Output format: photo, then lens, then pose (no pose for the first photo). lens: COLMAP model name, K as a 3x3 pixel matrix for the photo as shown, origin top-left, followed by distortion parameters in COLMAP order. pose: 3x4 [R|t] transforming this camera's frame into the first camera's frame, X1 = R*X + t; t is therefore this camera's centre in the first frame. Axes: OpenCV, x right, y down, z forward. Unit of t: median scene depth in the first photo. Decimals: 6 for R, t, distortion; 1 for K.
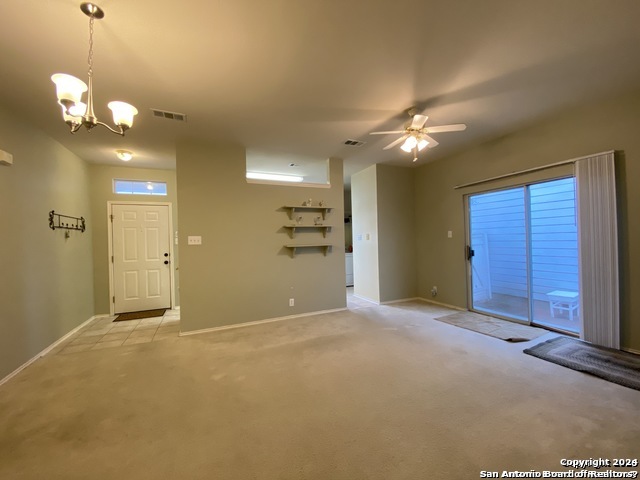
lens RADIAL K [[260.7, 0, 318.5], [0, 260.7, 239.8], [0, 0, 1]] dist [0.000028, 0.000053]
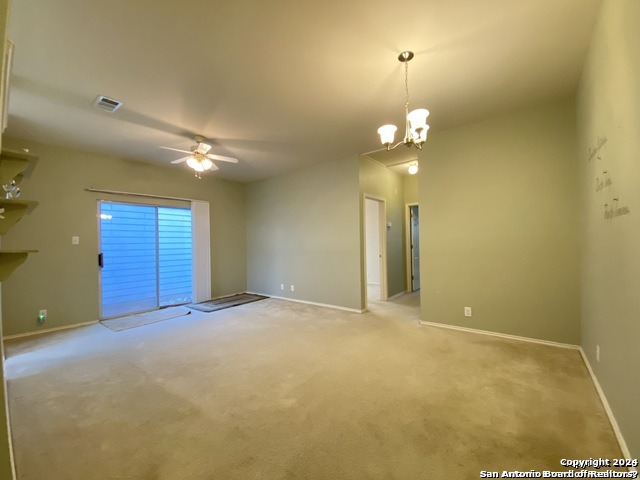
lens RADIAL K [[260.7, 0, 318.1], [0, 260.7, 241.5], [0, 0, 1]] dist [0.000028, 0.000053]
pose [[-0.460907, 0.044058, 0.886354, -0.785300], [0.026593, 0.999004, -0.035829, 0.043357], [-0.887050, 0.007057, -0.461619, 0.875561]]
